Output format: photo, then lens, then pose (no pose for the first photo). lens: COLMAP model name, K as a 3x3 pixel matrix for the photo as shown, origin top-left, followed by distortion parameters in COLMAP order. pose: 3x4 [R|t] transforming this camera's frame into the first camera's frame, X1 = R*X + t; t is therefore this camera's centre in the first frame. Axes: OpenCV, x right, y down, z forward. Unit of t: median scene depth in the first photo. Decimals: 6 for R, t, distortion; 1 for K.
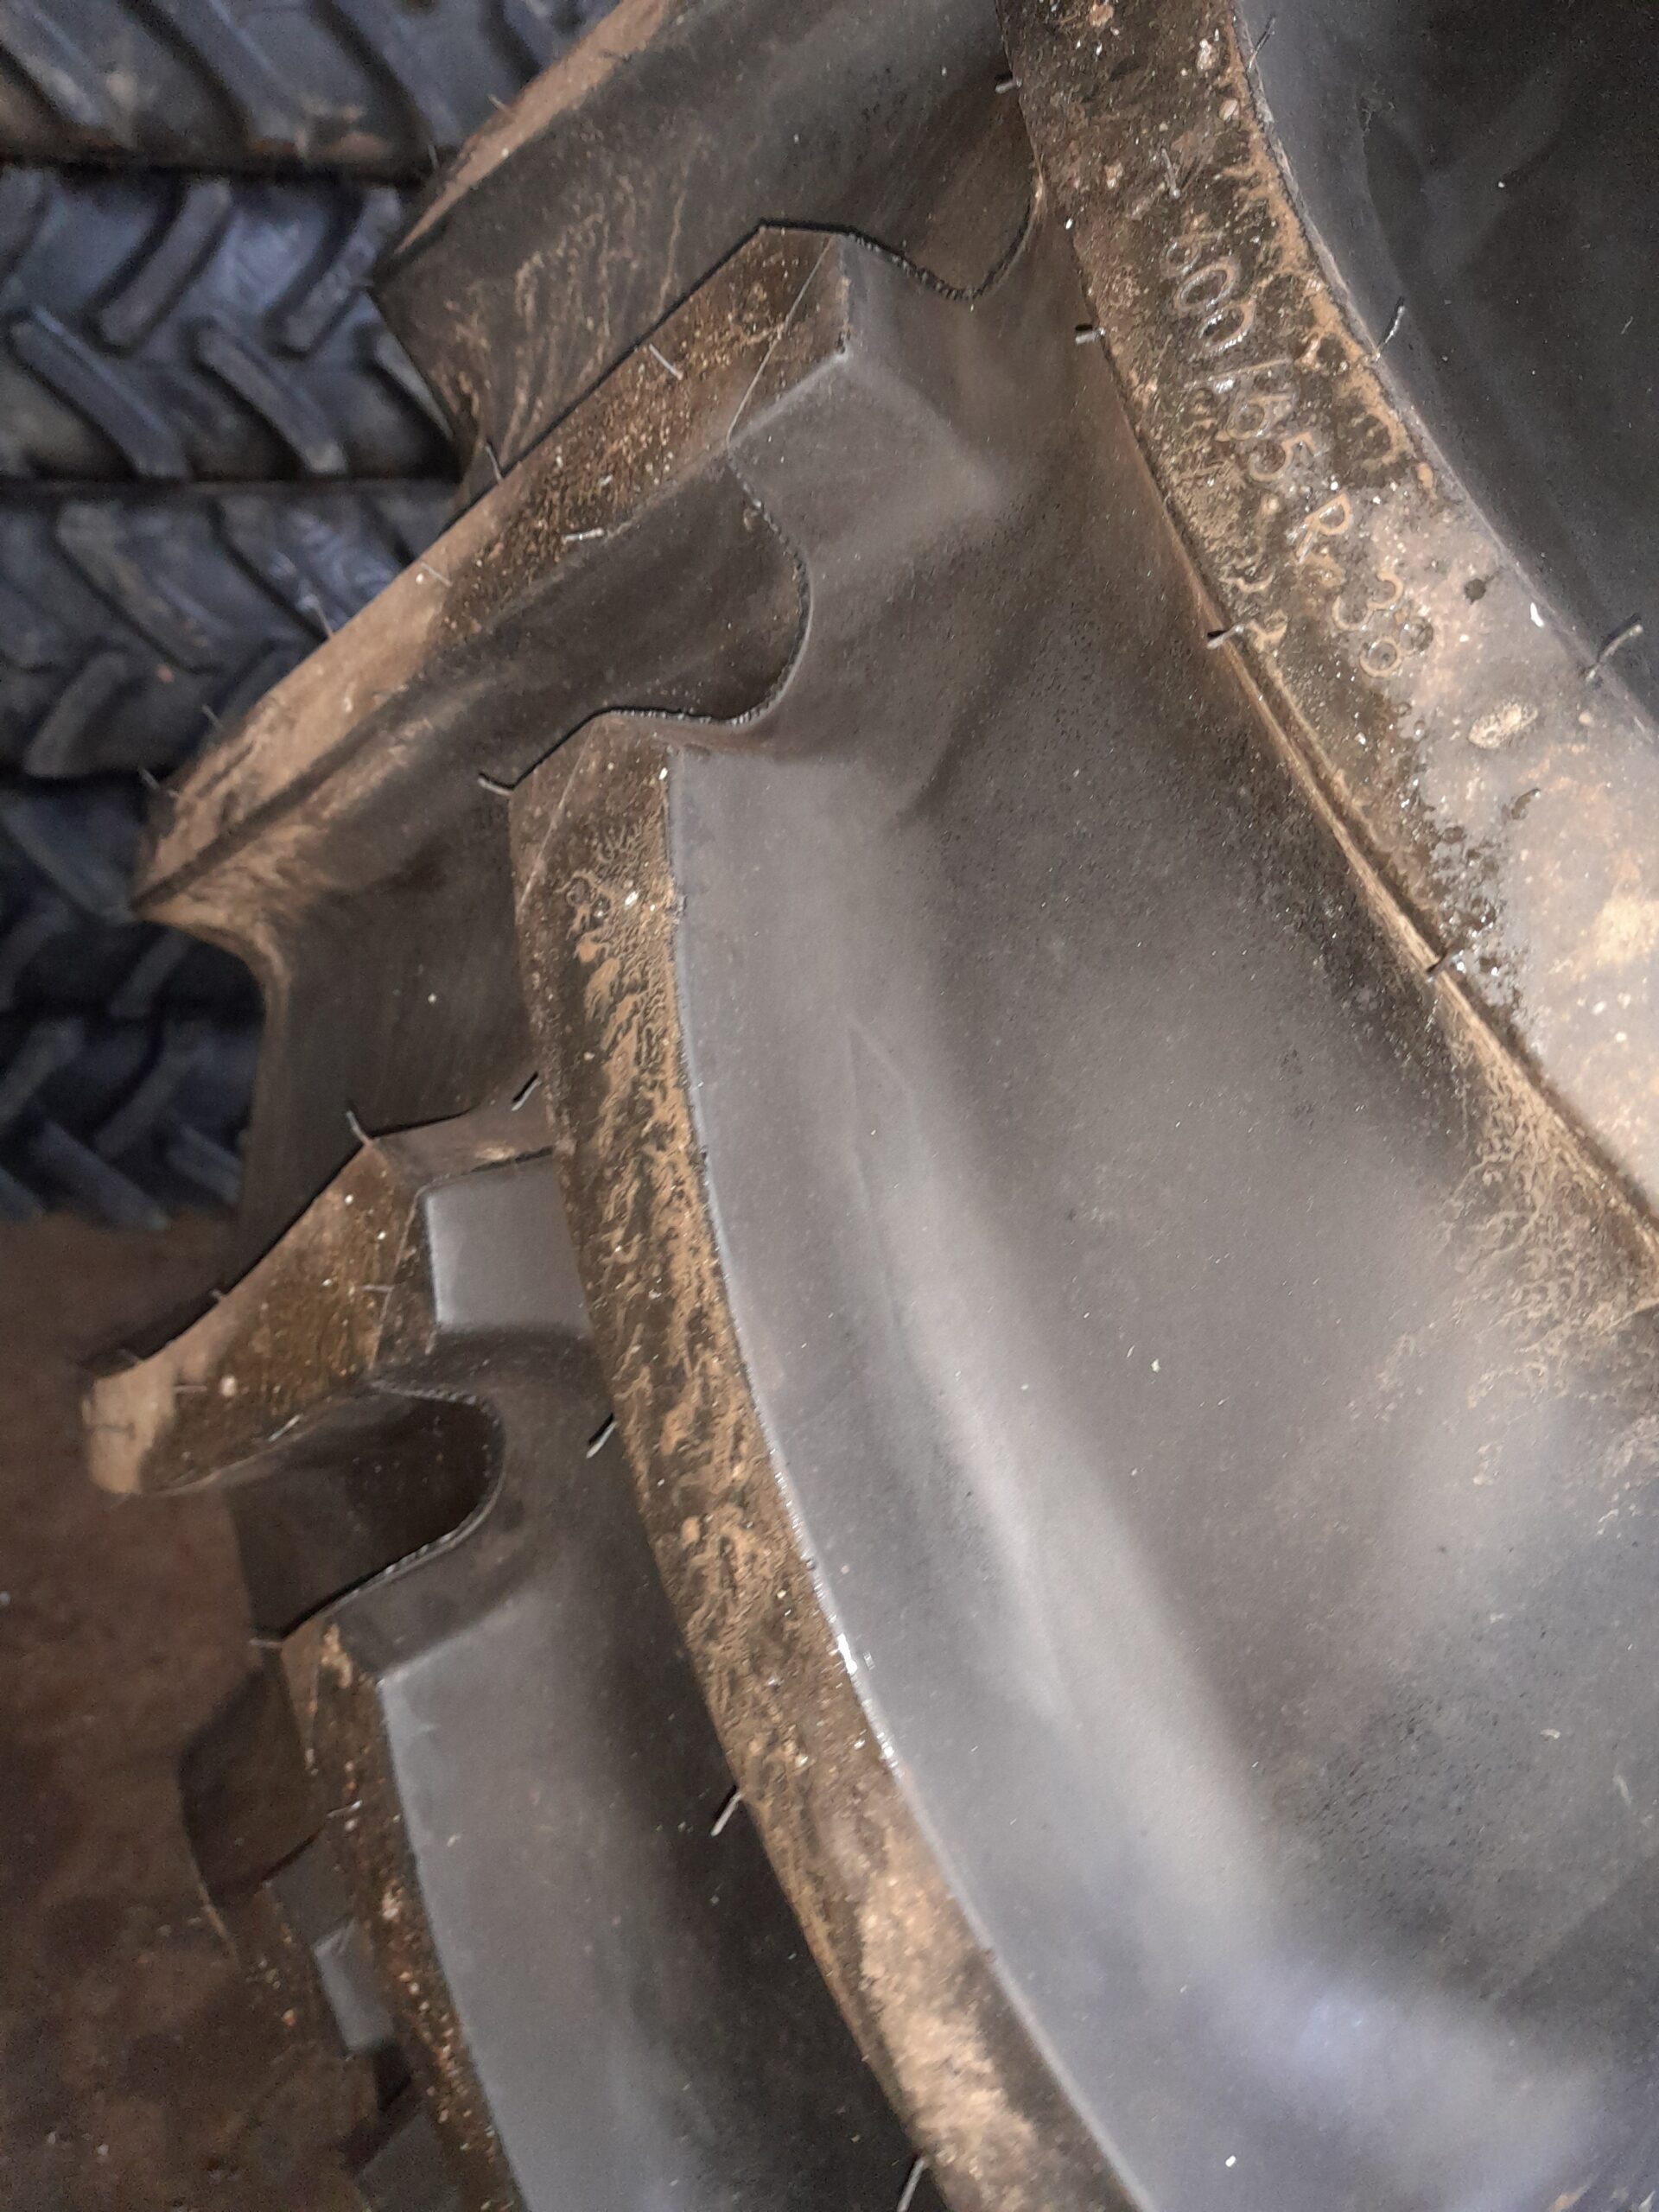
lens RADIAL K [[1620.7, 0, 922.1], [0, 1620.7, 1108.7], [0, 0, 1]] dist [0.067167, -0.091261]
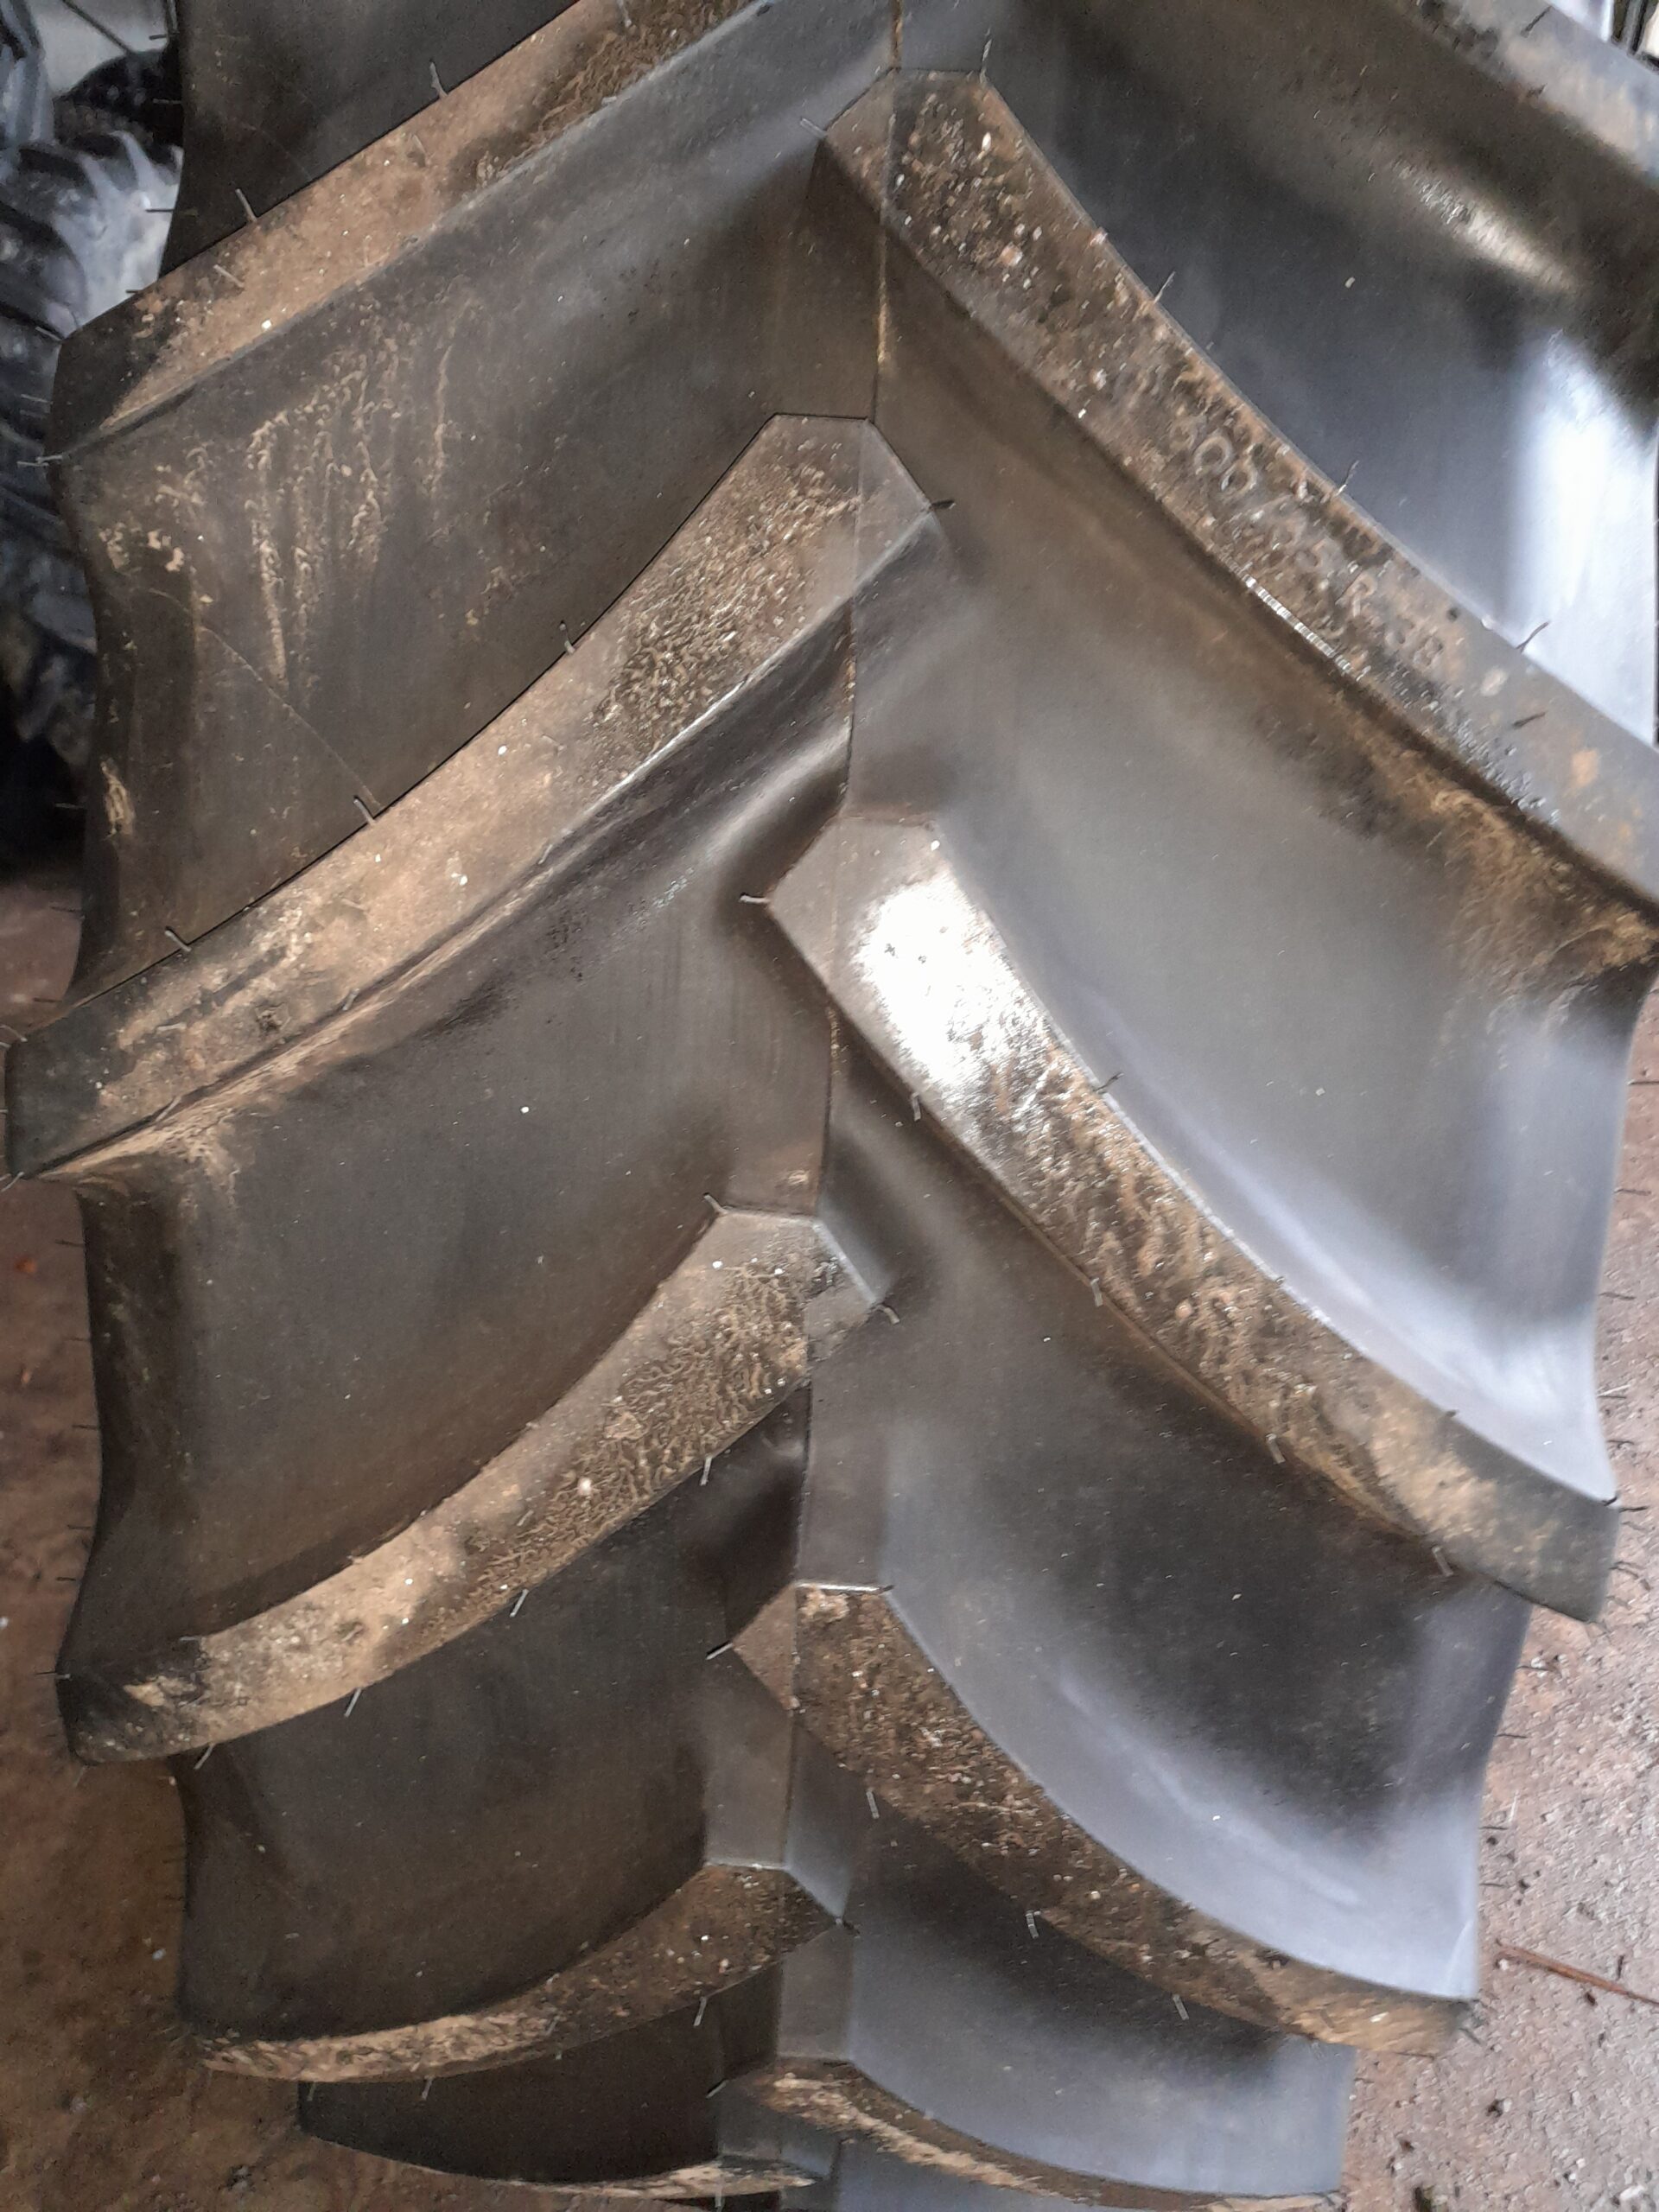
lens RADIAL K [[1613.7, 0, 848.4], [0, 1613.7, 1089.9], [0, 0, 1]] dist [0.075905, -0.095729]
pose [[0.705909, -0.384140, 0.595087, -0.955458], [0.334241, 0.921392, 0.198290, -0.270104], [-0.624480, 0.058928, 0.778815, 0.004676]]
